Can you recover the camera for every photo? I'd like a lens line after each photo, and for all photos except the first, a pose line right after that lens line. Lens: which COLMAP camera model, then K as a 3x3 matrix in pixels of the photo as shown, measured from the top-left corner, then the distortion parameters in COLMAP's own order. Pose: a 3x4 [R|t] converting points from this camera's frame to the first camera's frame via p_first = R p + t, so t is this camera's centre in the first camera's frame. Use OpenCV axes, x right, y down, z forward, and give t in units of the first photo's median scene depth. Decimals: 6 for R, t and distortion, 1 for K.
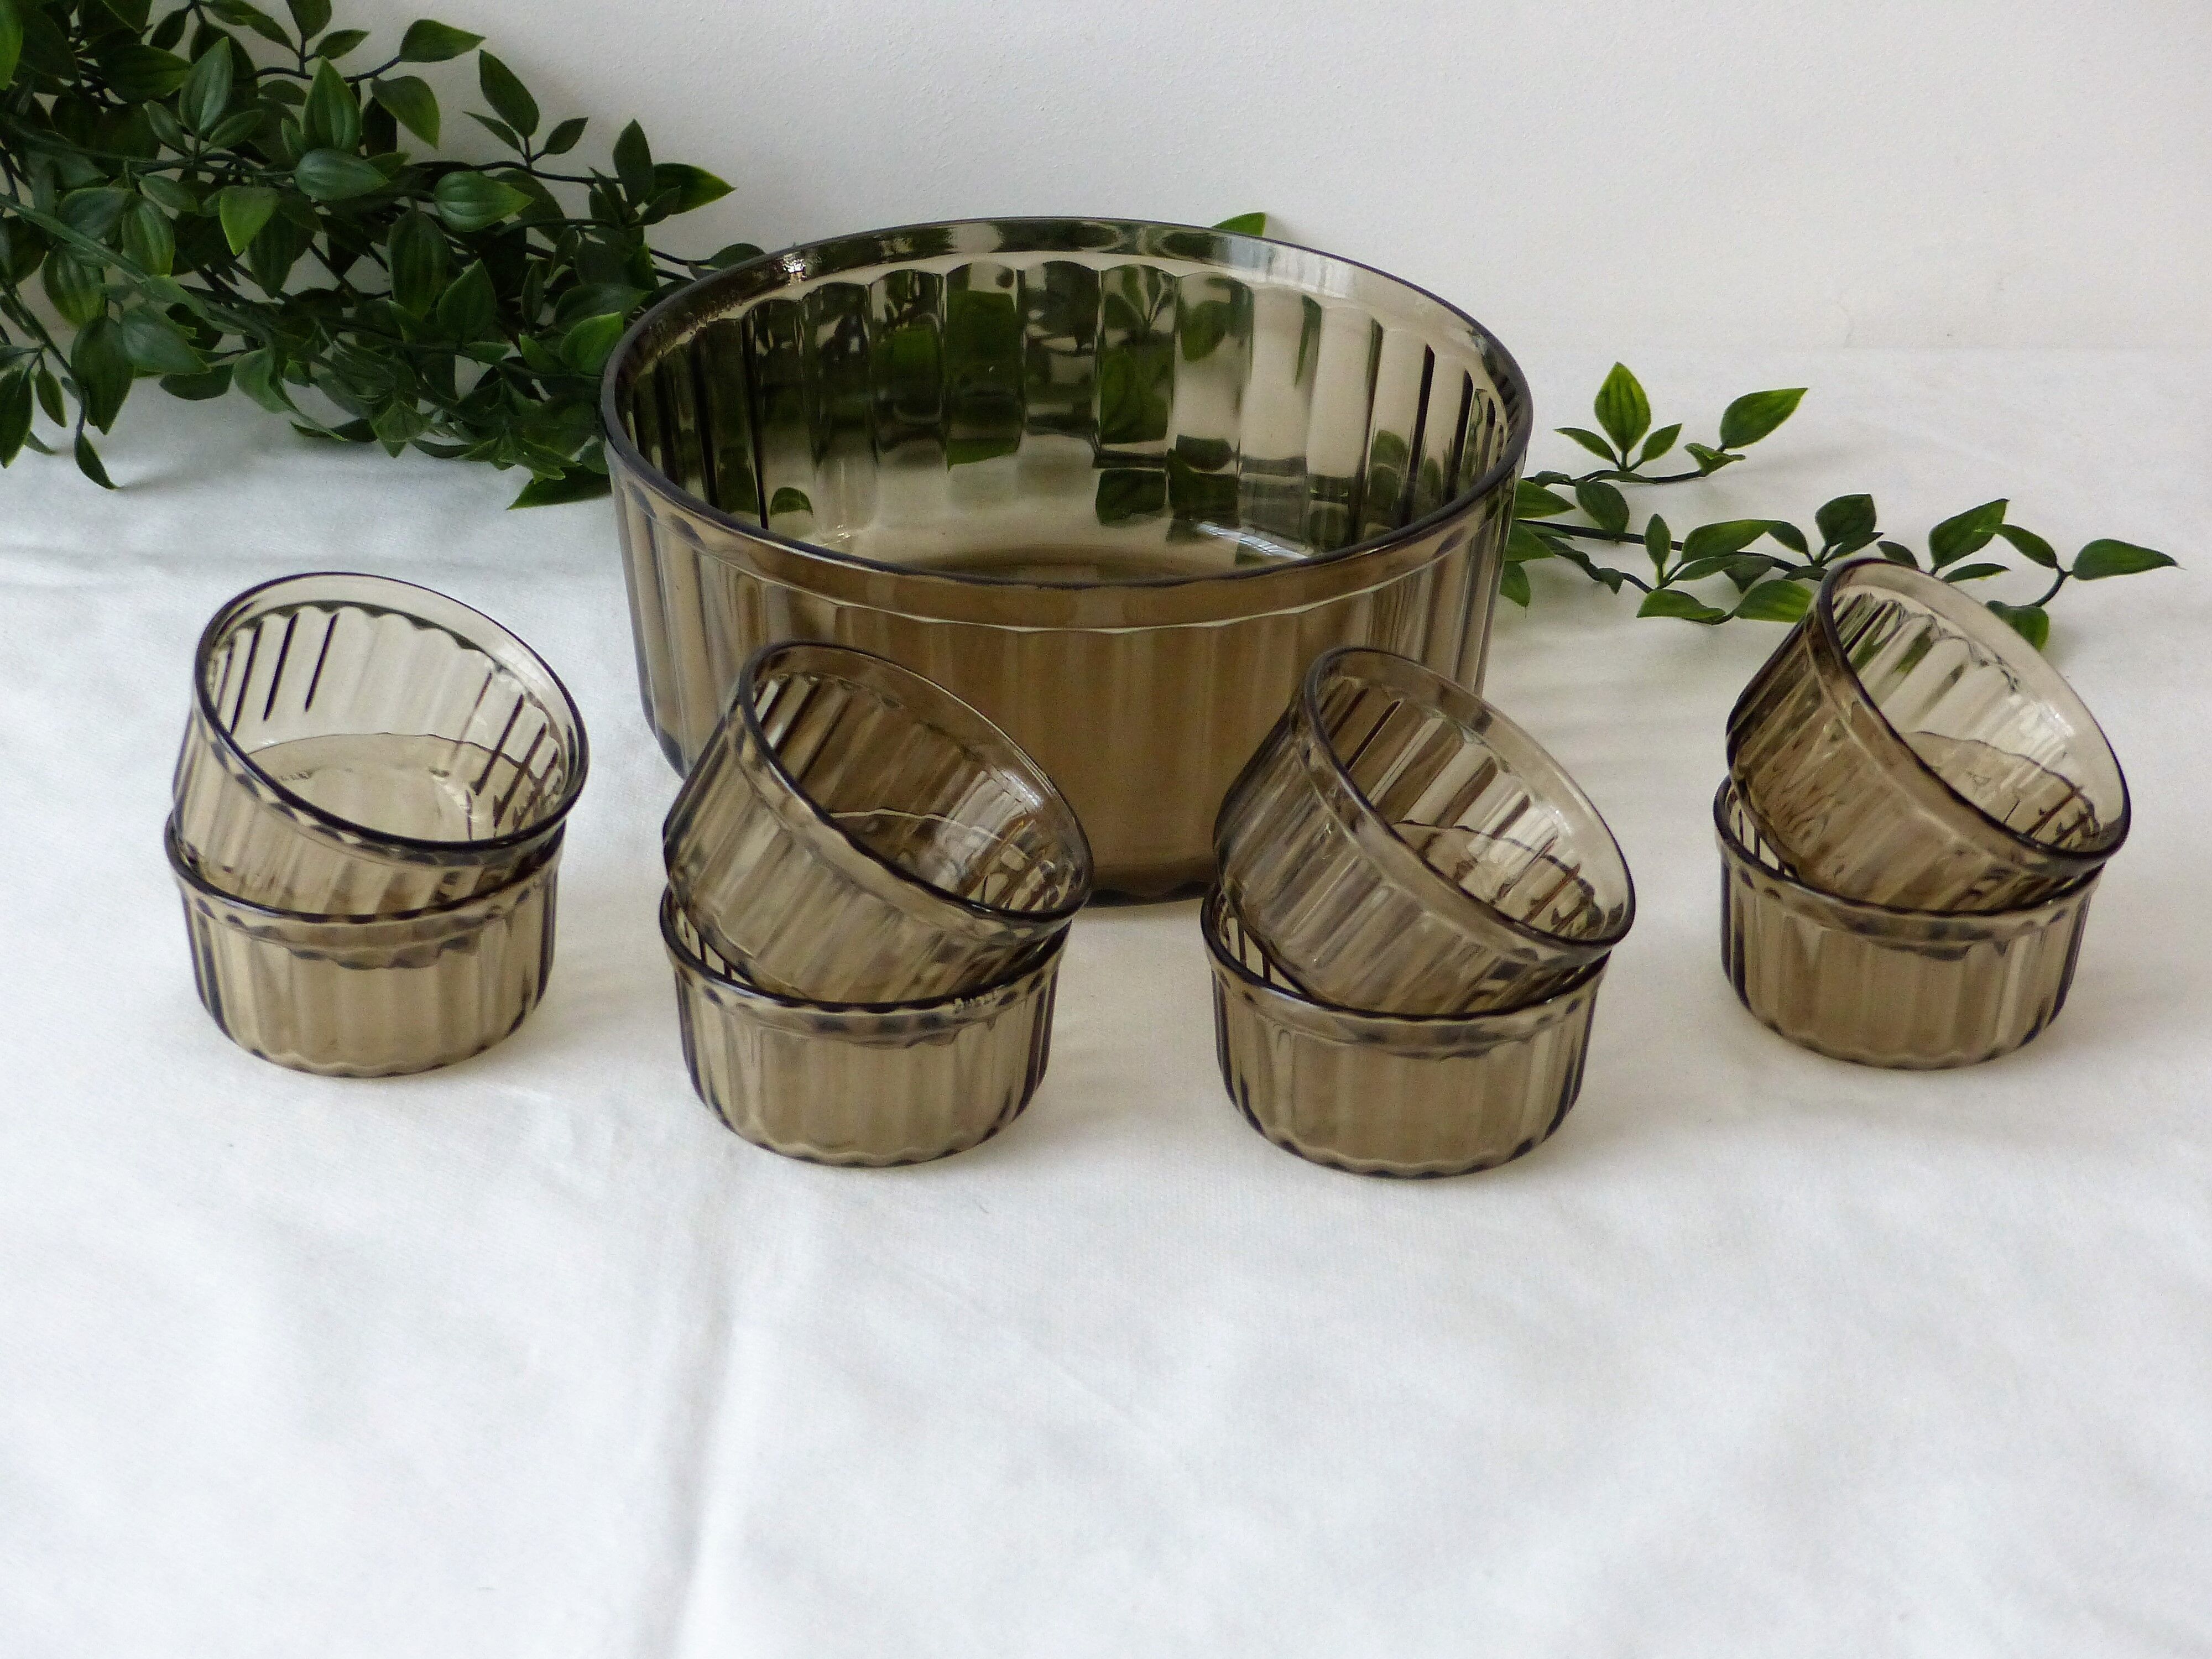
lens RADIAL K [[4654.0, 0, 909.6], [0, 4654.0, 830.4], [0, 0, 1]] dist [-0.222885, -0.697936]
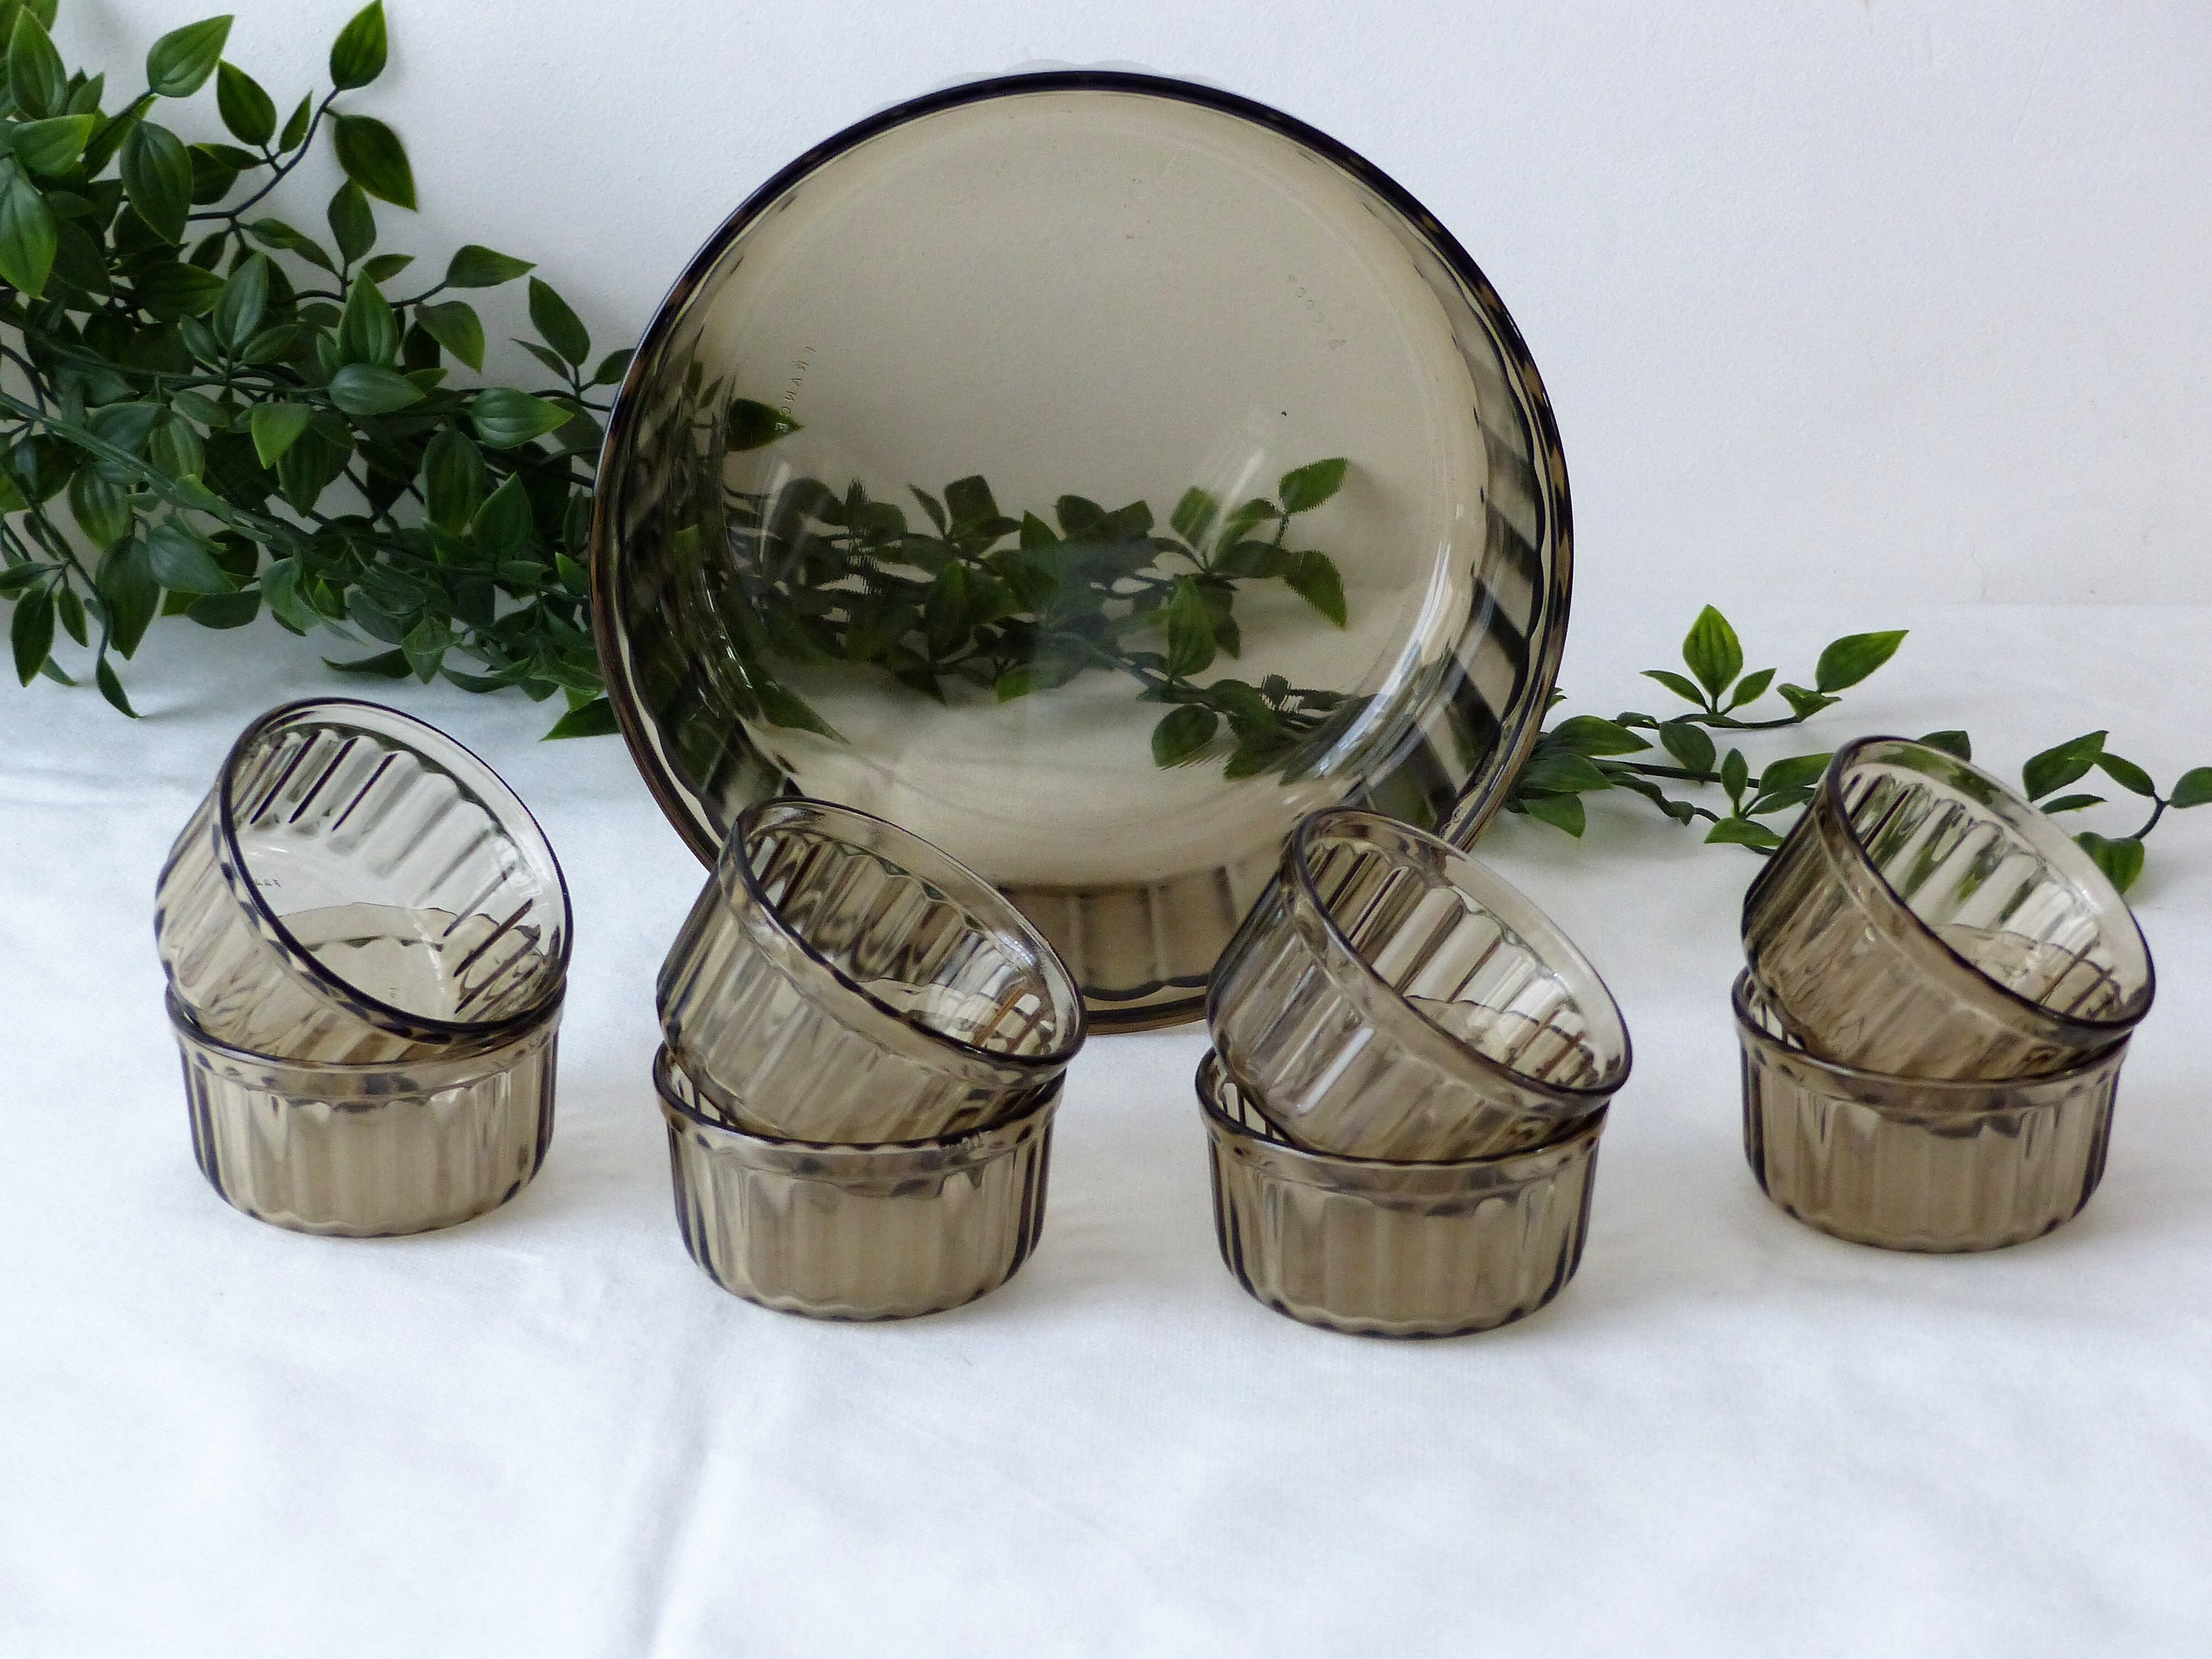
lens RADIAL K [[6086.5, 0, 1106.0], [0, 6086.5, 829.5], [0, 0, 1]] dist [-0.338466, -0.935136]
pose [[0.999704, 0.012113, -0.021077, 0.058226], [-0.014635, 0.992184, -0.123918, 0.105697], [0.019411, 0.124190, 0.992069, -0.246642]]
